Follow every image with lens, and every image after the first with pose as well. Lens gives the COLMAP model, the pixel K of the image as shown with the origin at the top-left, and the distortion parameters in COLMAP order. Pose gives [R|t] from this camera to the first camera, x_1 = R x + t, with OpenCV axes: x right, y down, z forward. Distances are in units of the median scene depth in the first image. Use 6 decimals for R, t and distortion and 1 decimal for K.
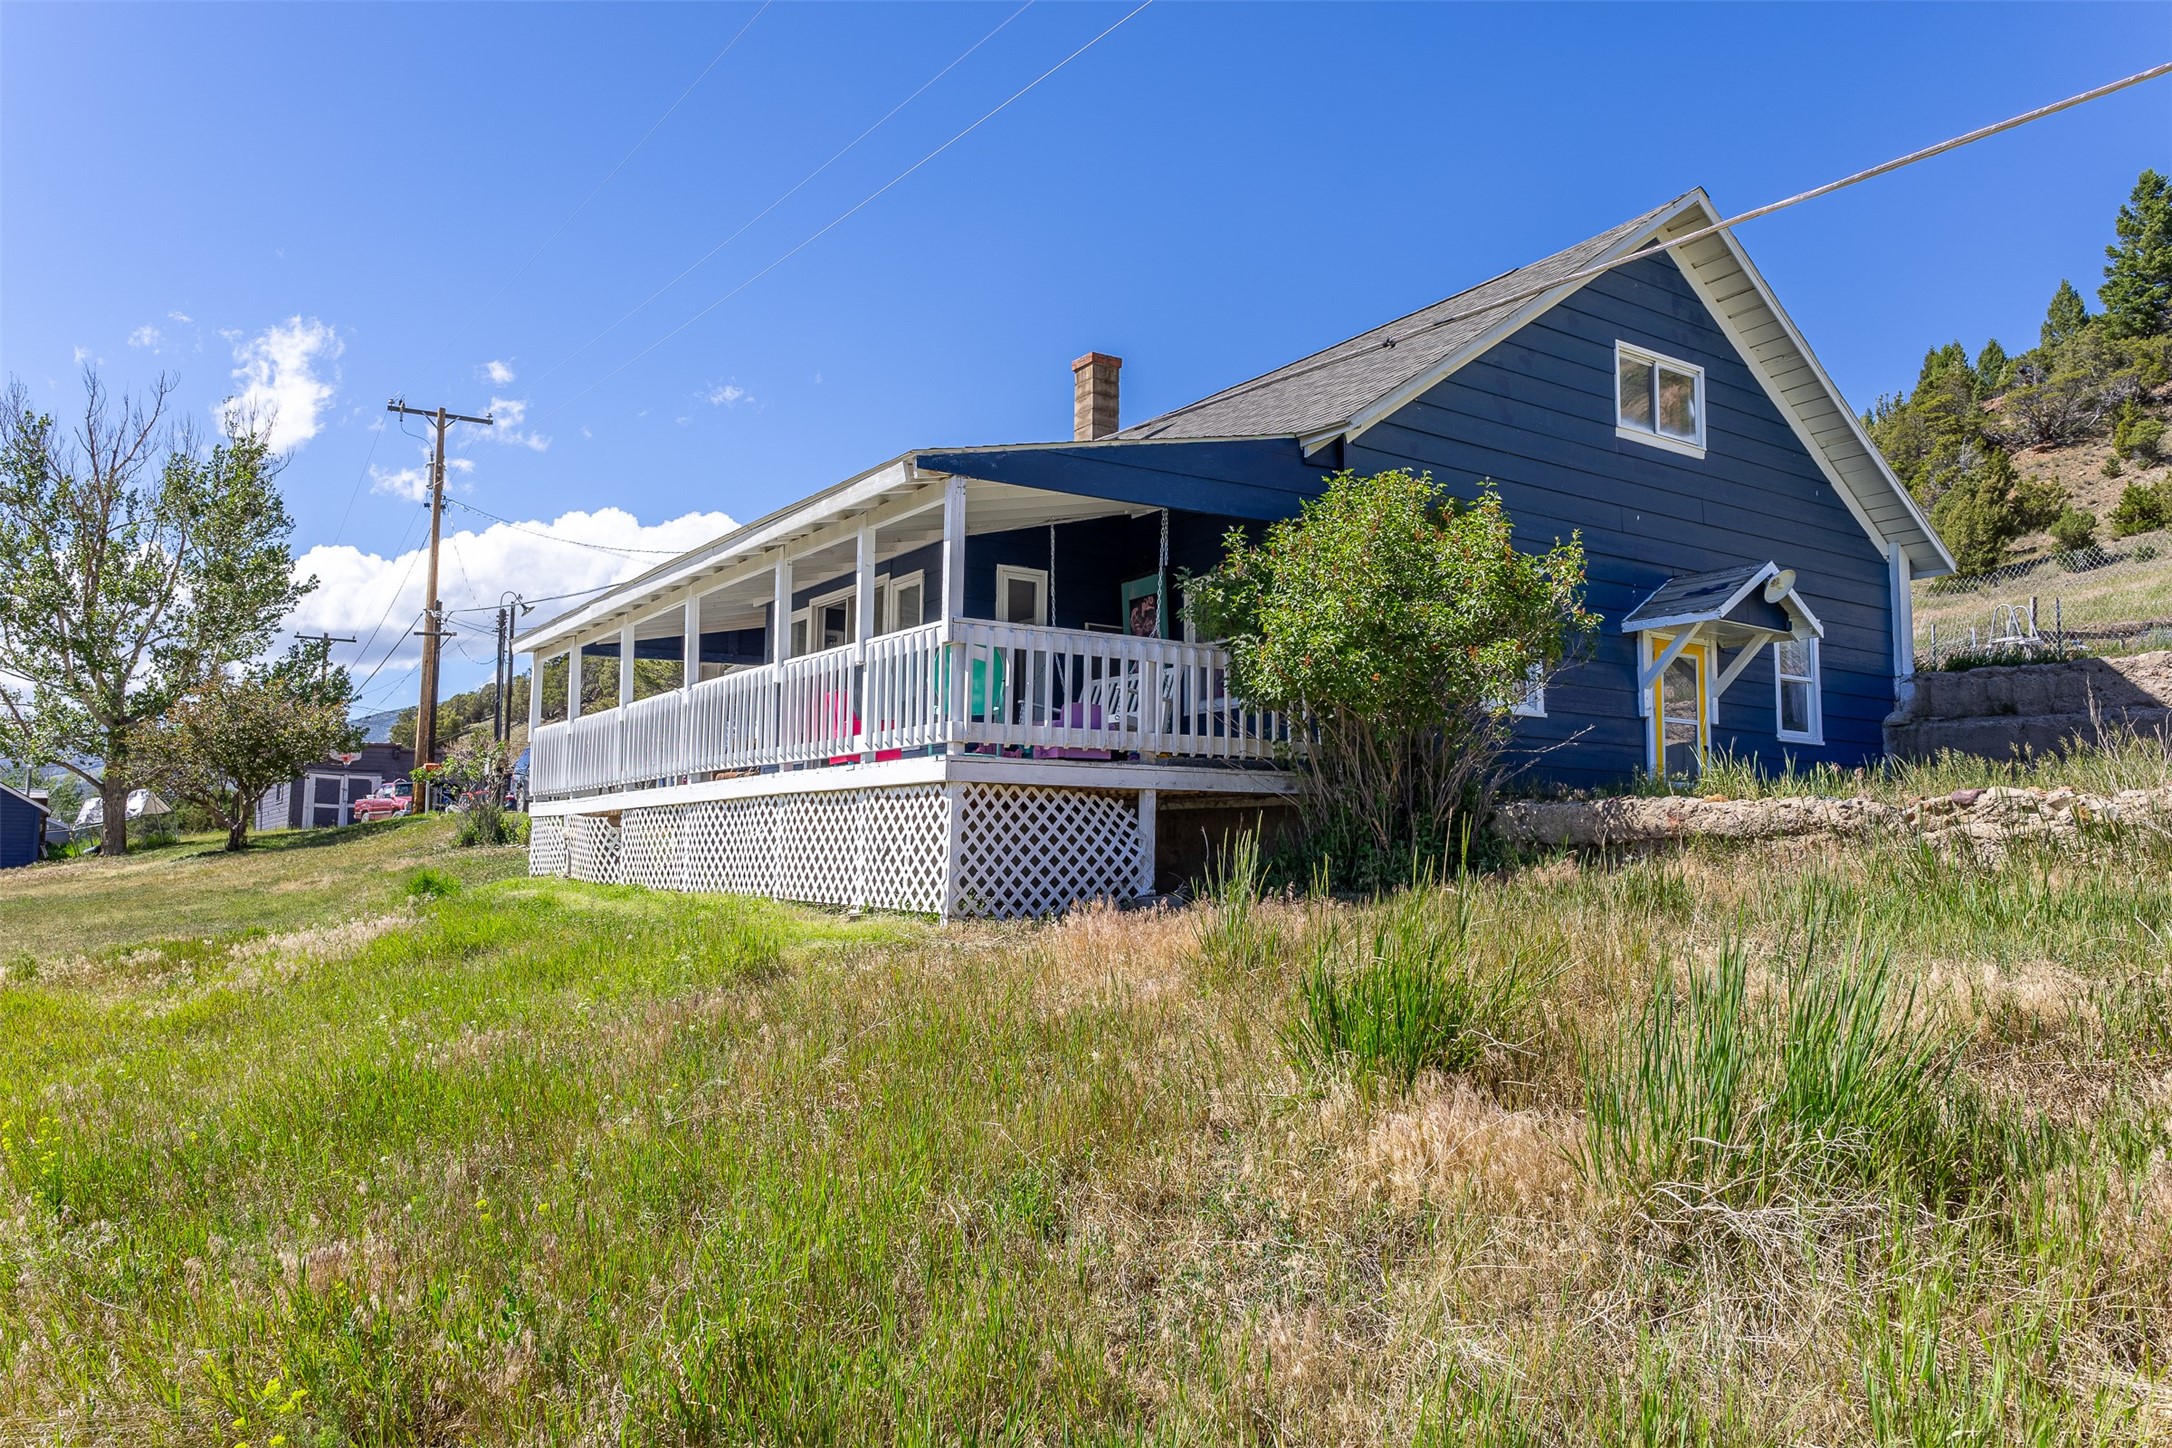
lens RADIAL K [[1509.4, 0, 1086.0], [0, 1509.4, 724.0], [0, 0, 1]] dist [0.008629, -0.003998]
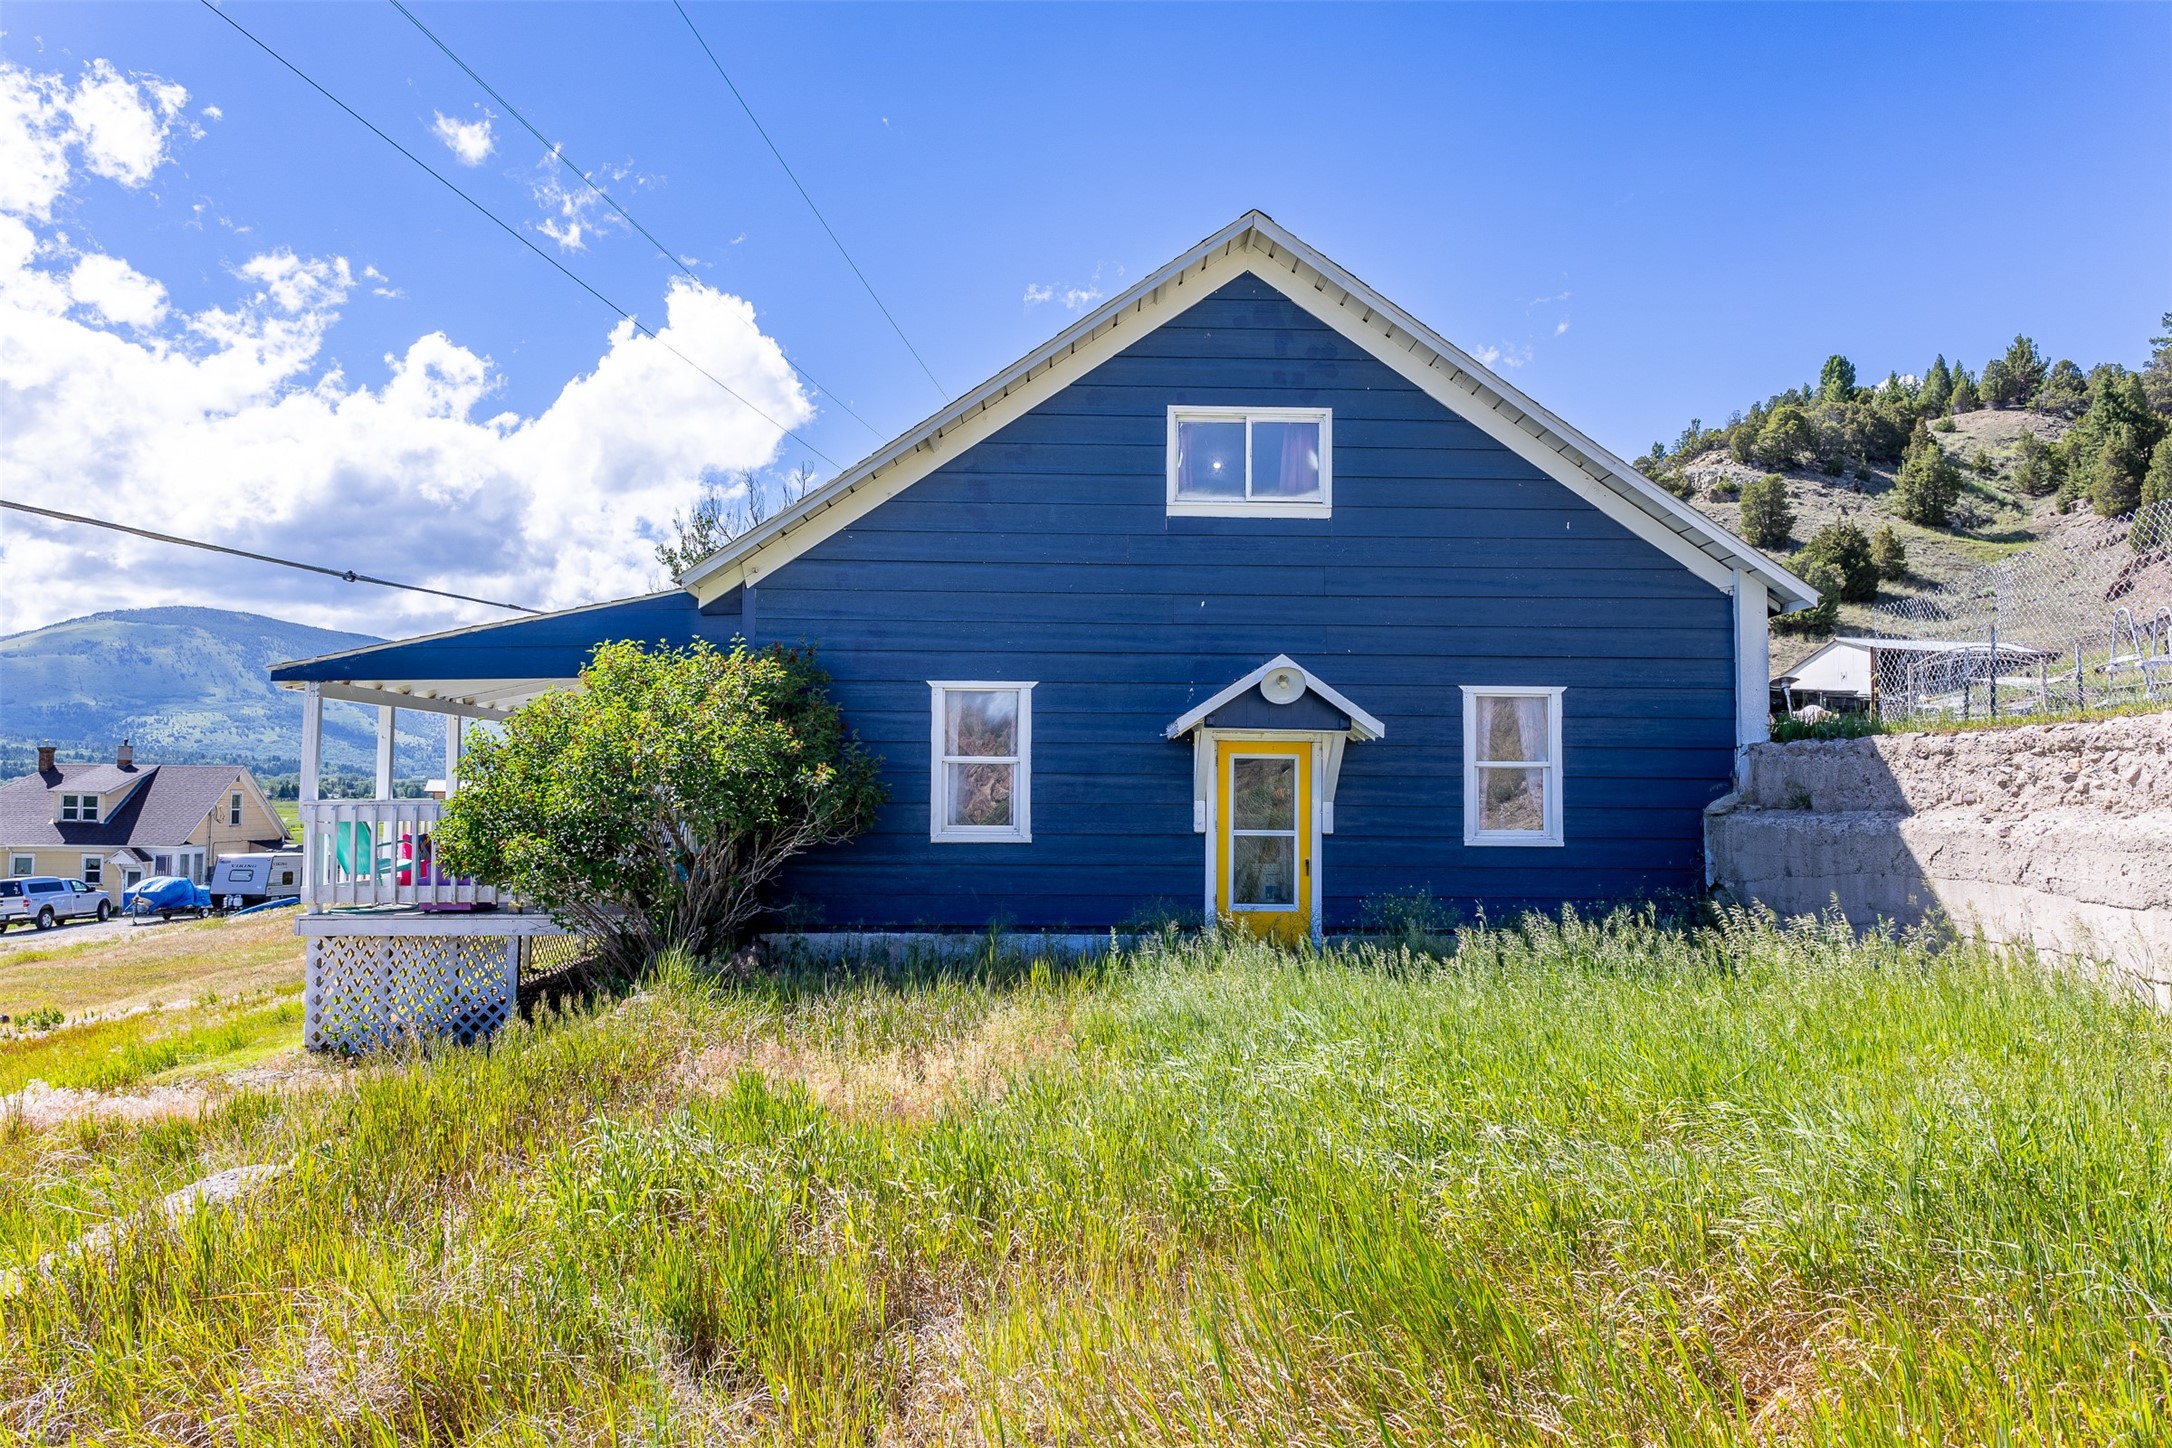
lens RADIAL K [[1509.4, 0, 1086.0], [0, 1509.4, 724.0], [0, 0, 1]] dist [0.008629, -0.003998]
pose [[0.847397, -0.031801, -0.530007, 0.756212], [0.051983, 0.998378, 0.023209, -0.088587], [0.528409, -0.047218, 0.847676, 0.209804]]
